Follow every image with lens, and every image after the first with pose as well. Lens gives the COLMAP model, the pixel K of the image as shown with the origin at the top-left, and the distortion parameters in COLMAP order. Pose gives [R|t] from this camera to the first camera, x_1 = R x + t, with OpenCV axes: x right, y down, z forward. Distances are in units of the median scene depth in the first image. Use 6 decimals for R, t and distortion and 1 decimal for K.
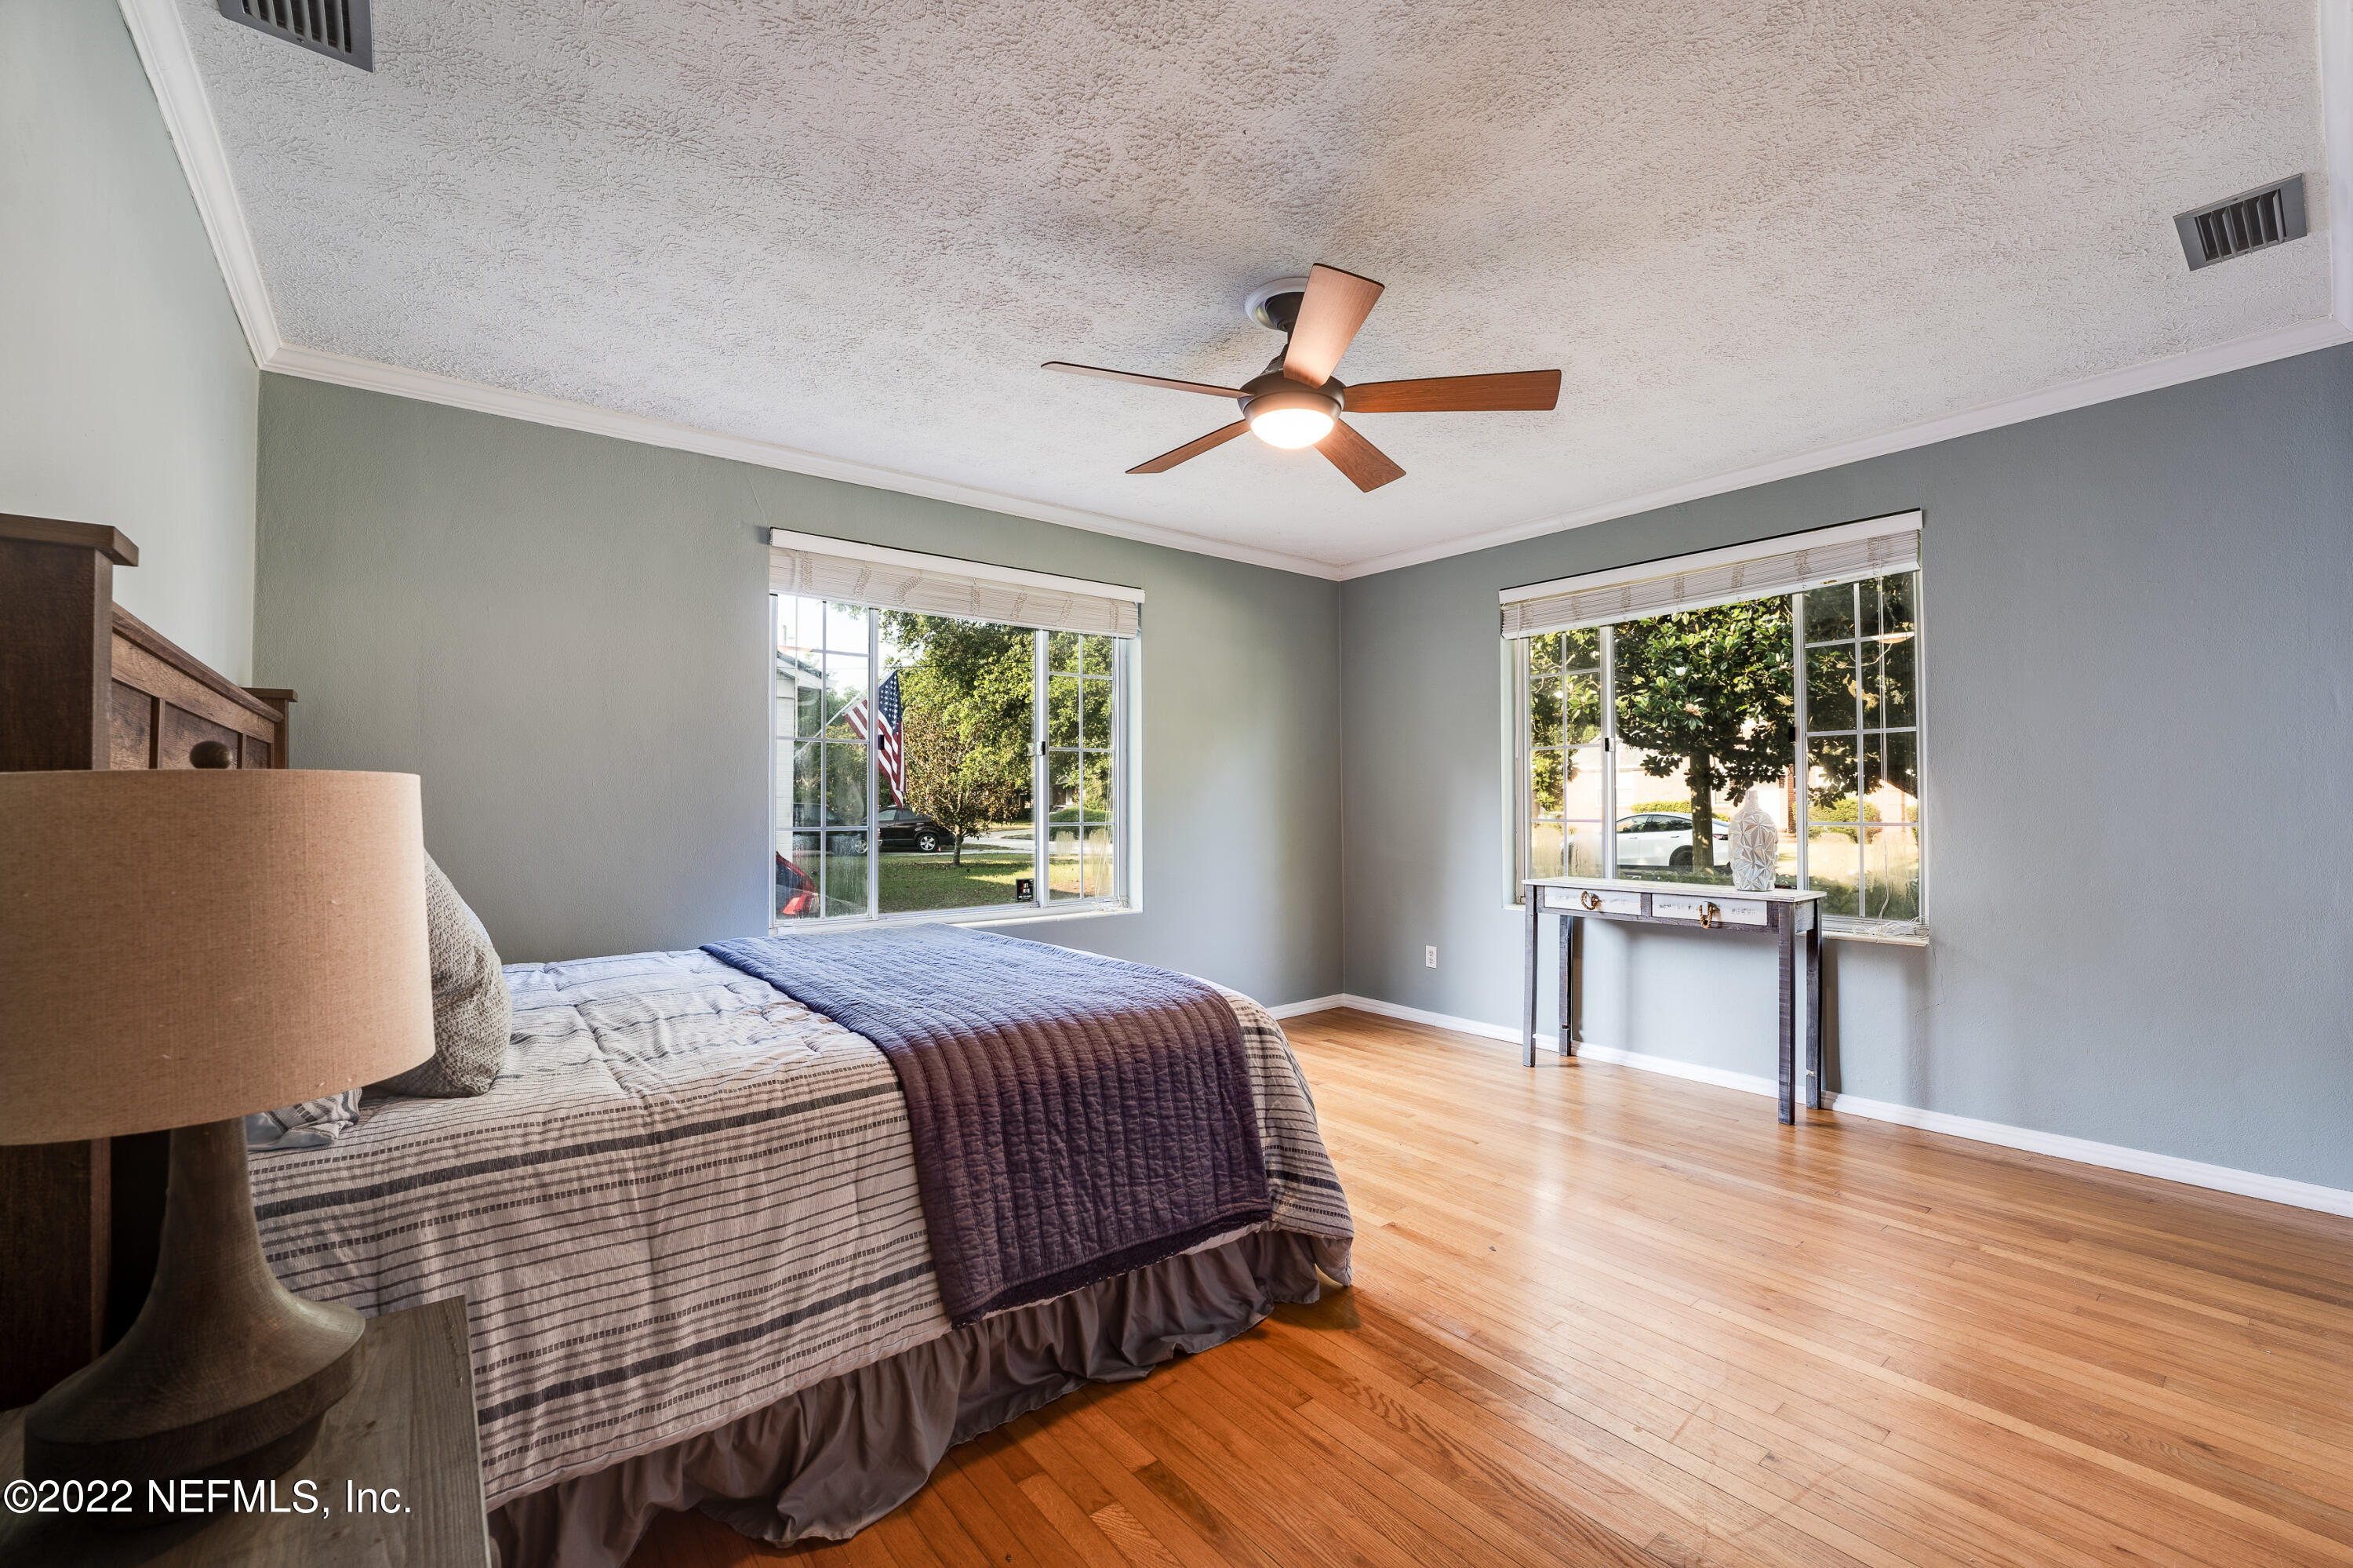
lens RADIAL K [[954.4, 0, 1176.3], [0, 954.4, 787.9], [0, 0, 1]] dist [-0.025112, 0.000359]
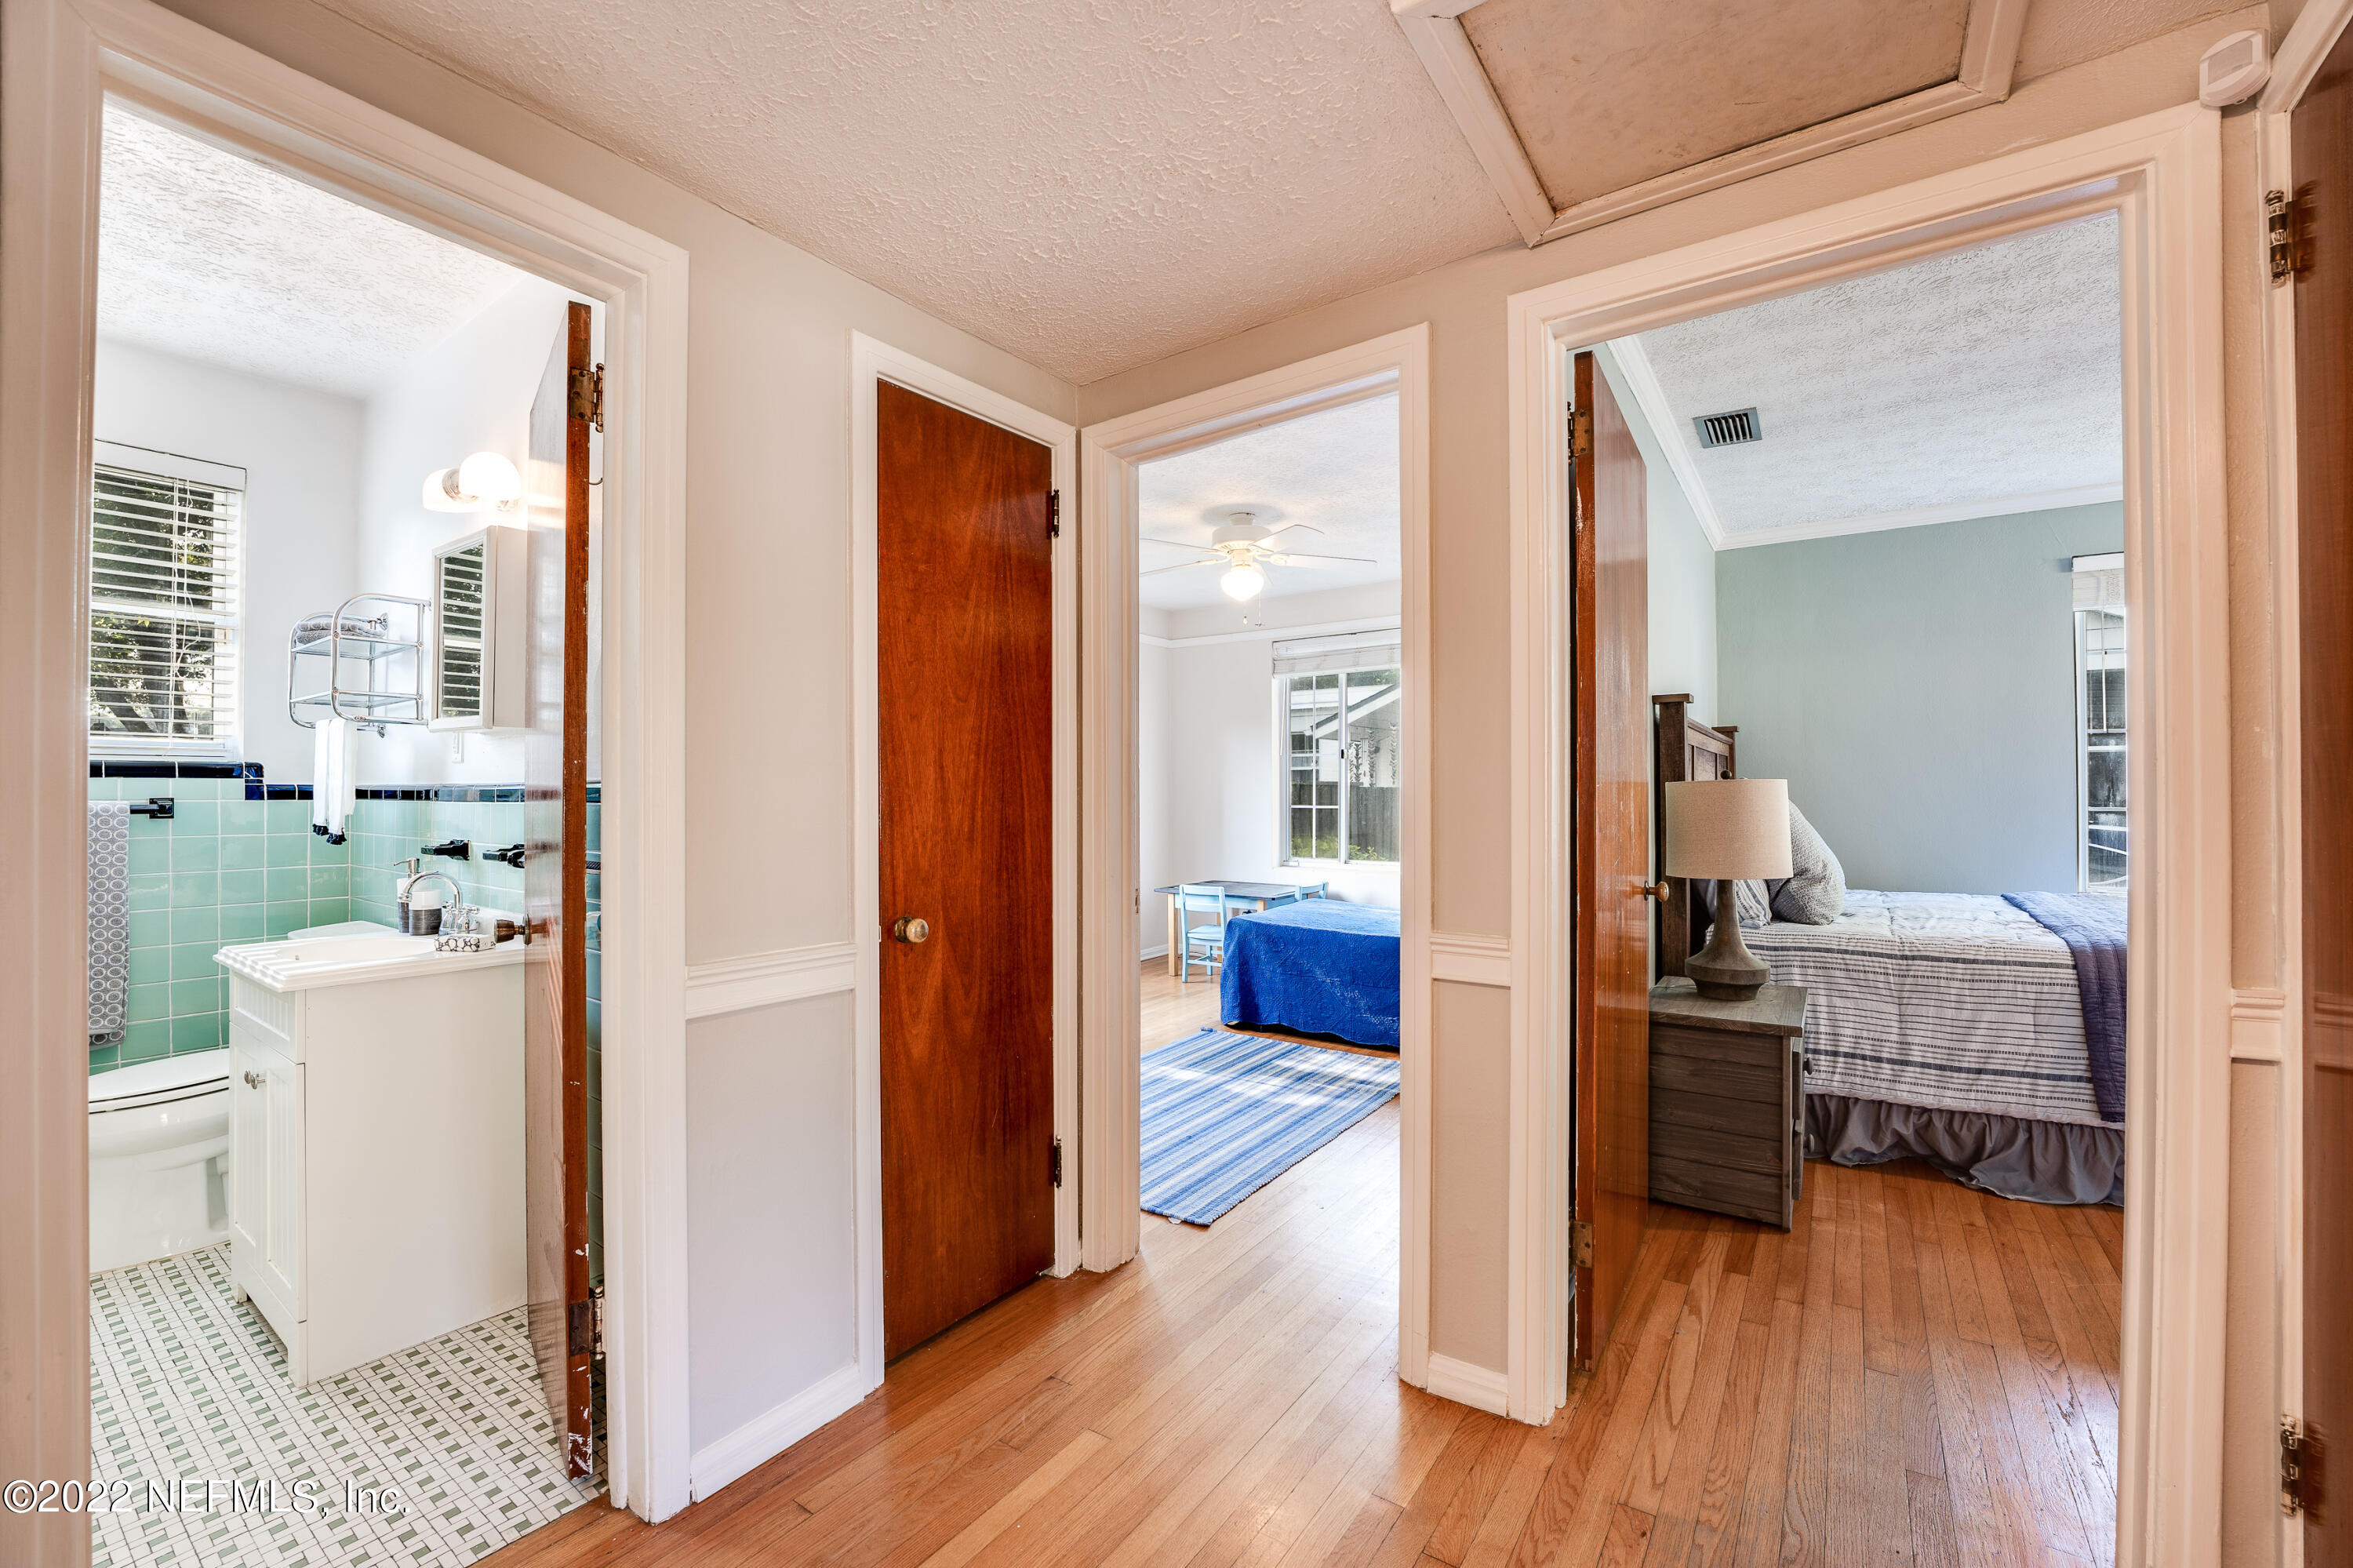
lens RADIAL K [[954.4, 0, 1176.3], [0, 954.4, 787.9], [0, 0, 1]] dist [-0.025112, 0.000359]
pose [[0.284763, -0.001587, -0.958597, 0.890602], [0.019253, 0.999806, 0.004064, -0.021628], [0.958405, -0.019613, 0.284739, -1.004618]]
